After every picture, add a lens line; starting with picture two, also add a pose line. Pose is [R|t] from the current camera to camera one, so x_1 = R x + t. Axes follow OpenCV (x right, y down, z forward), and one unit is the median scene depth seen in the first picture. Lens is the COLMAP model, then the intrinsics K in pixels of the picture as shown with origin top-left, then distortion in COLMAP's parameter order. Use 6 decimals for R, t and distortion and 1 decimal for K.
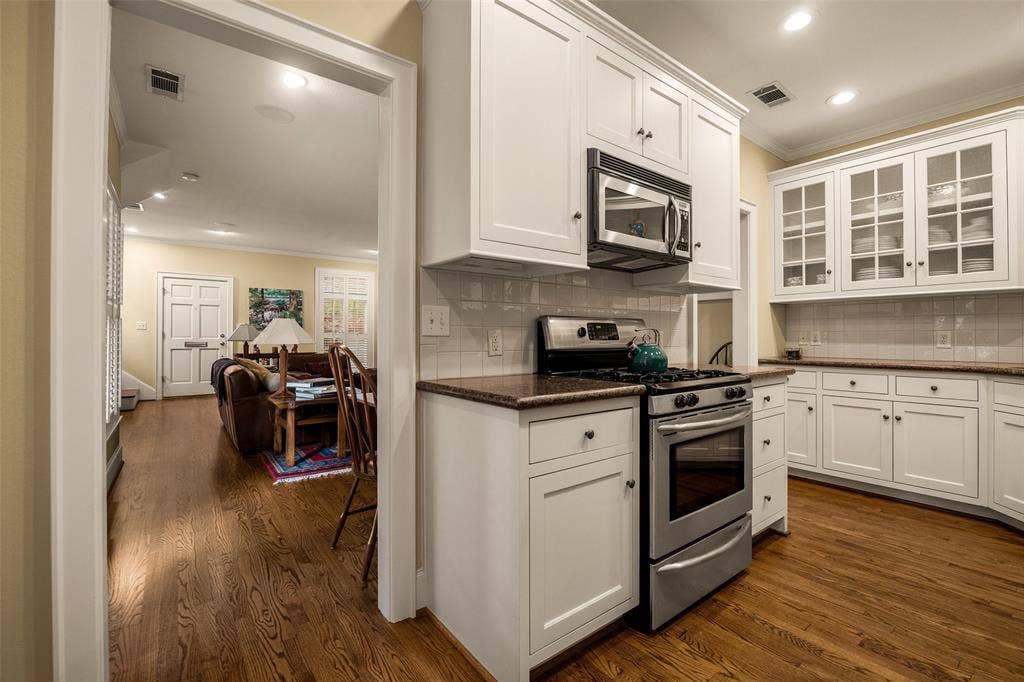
lens RADIAL K [[449.9, 0, 510.9], [0, 449.9, 333.6], [0, 0, 1]] dist [-0.004721, -0.000496]
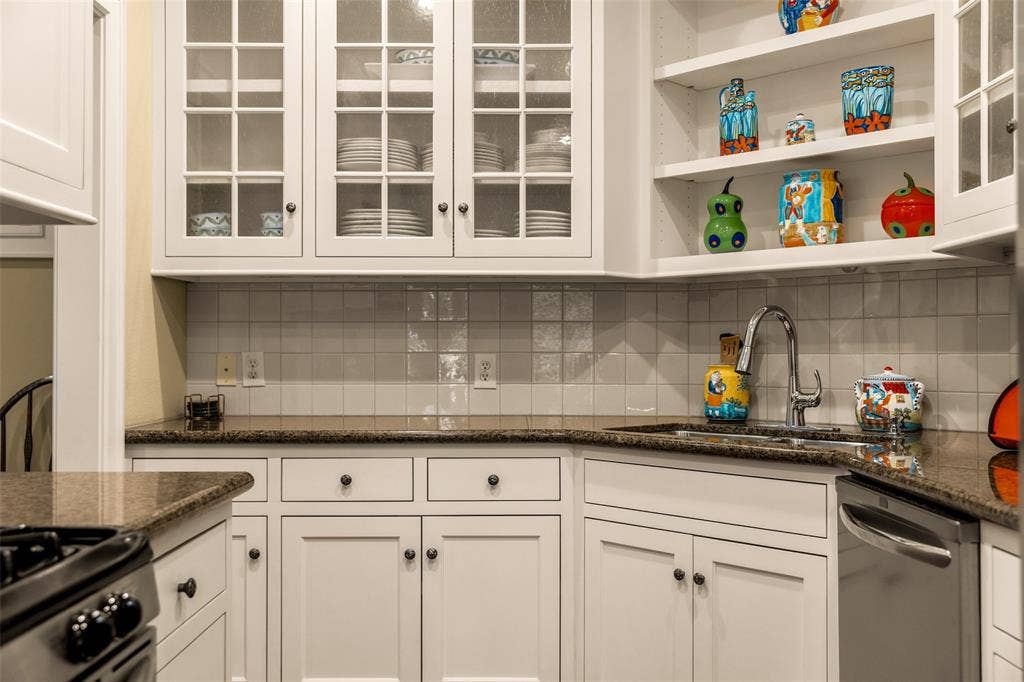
lens RADIAL K [[970.5, 0, 512.9], [0, 970.5, 342.2], [0, 0, 1]] dist [0.019482, 0.000000]
pose [[0.605807, 0.005927, 0.795590, 0.129776], [-0.004500, 0.999982, -0.004023, -0.013050], [-0.795599, -0.001143, 0.605822, 0.304913]]
